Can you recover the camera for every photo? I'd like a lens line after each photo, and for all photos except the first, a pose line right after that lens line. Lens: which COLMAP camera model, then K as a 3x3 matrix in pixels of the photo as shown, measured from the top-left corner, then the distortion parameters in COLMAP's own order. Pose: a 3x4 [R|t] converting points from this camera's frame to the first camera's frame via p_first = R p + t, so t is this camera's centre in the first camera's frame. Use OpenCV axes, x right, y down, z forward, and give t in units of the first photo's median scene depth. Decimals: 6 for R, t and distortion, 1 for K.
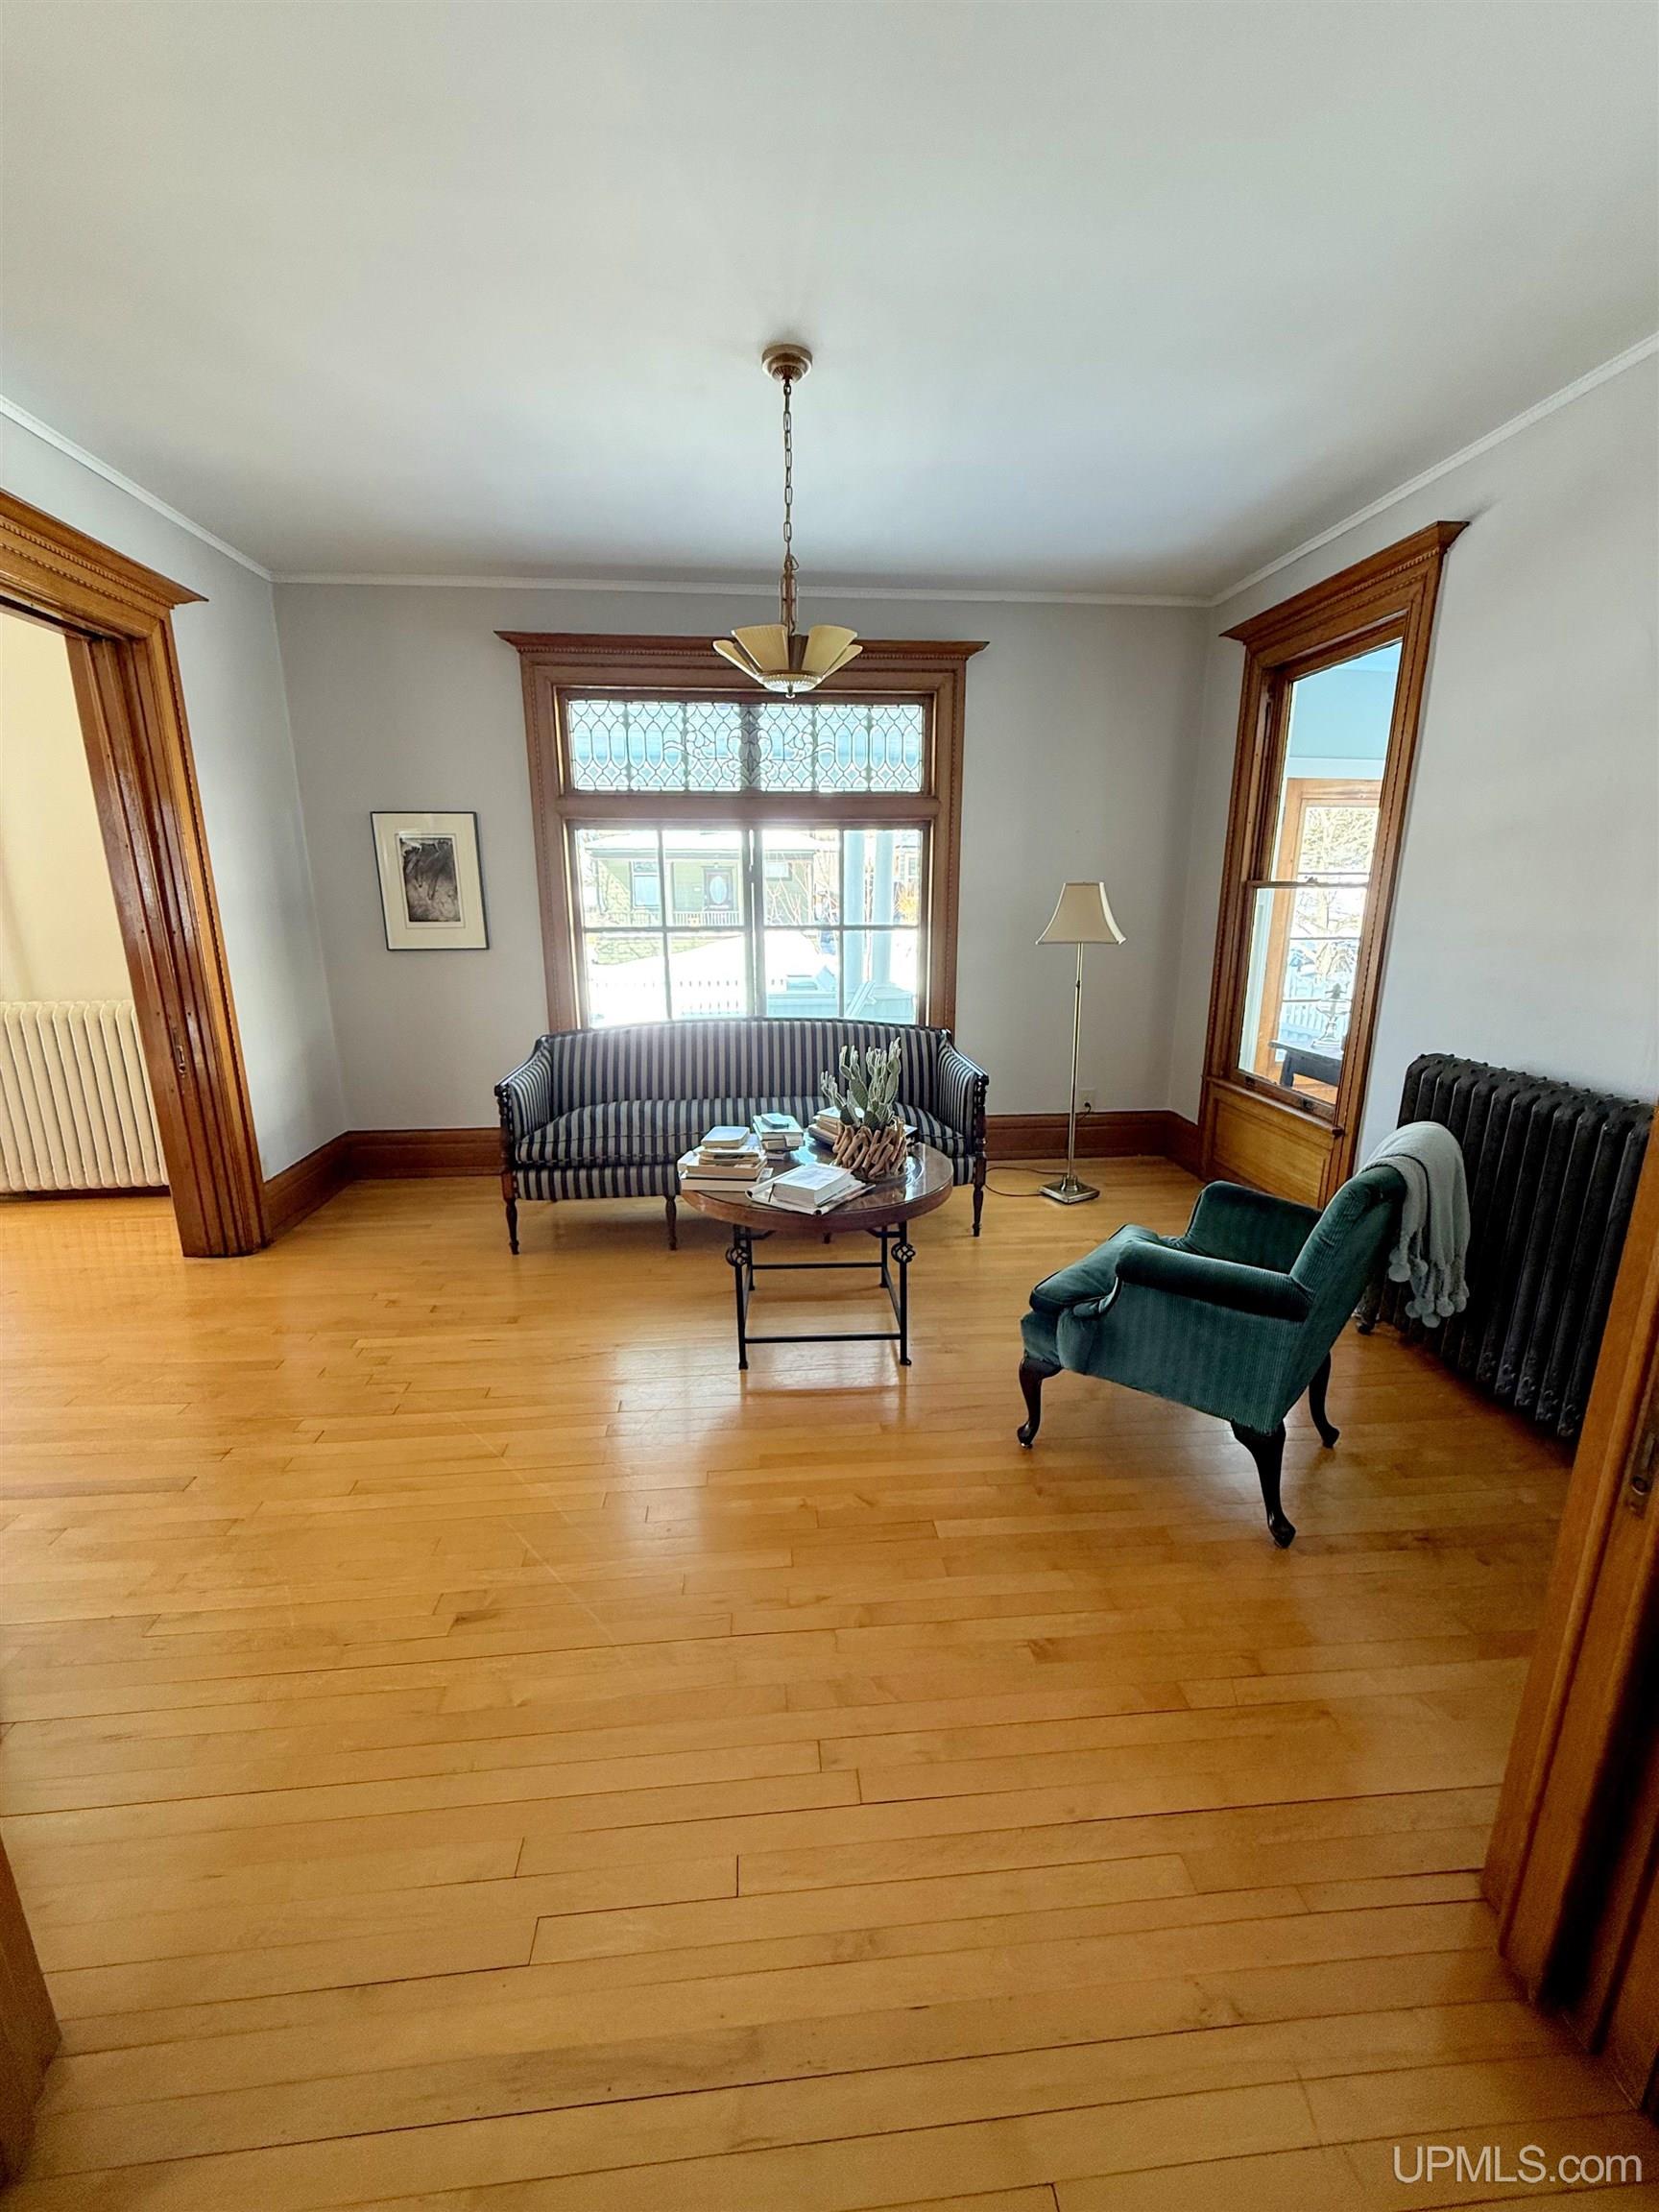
lens RADIAL K [[882.8, 0, 829.5], [0, 882.8, 1106.0], [0, 0, 1]] dist [0.000394, -0.000030]
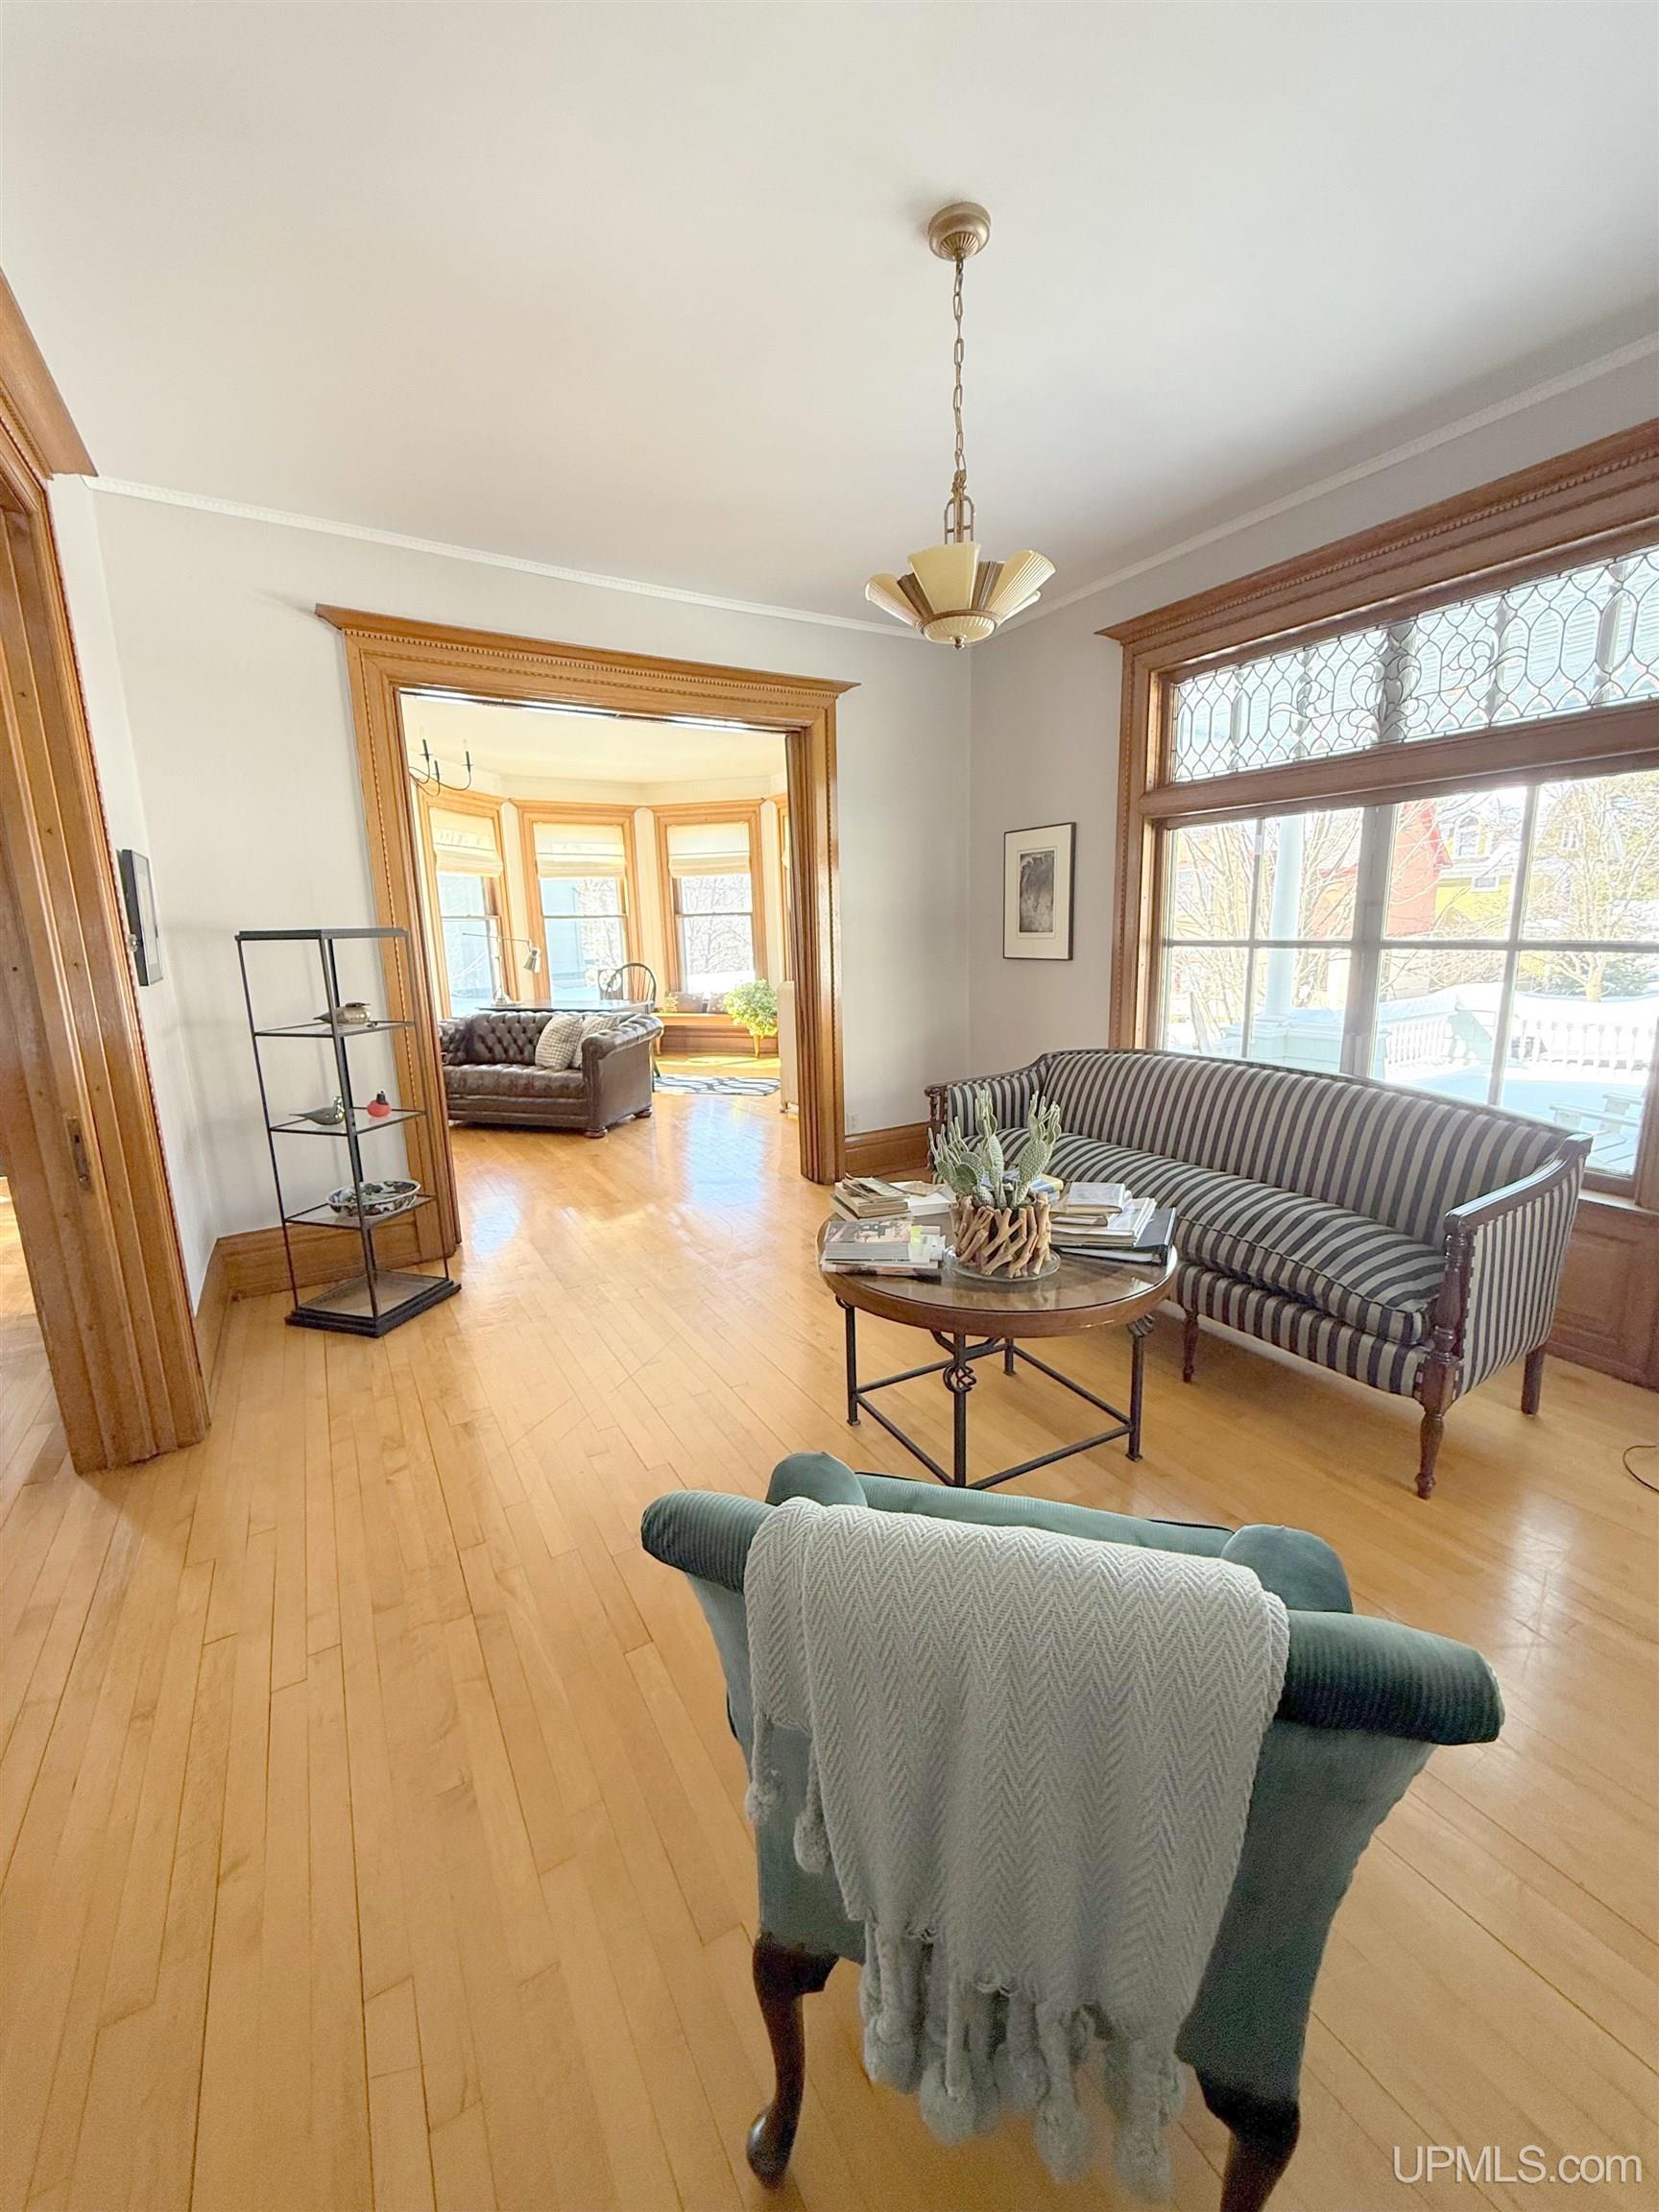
lens RADIAL K [[882.8, 0, 829.5], [0, 882.8, 1106.0], [0, 0, 1]] dist [0.000394, -0.000030]
pose [[0.418340, 0.180528, -0.890169, 0.418182], [-0.192834, 0.975360, 0.107182, -0.074973], [0.887585, 0.126817, 0.442844, 0.355379]]
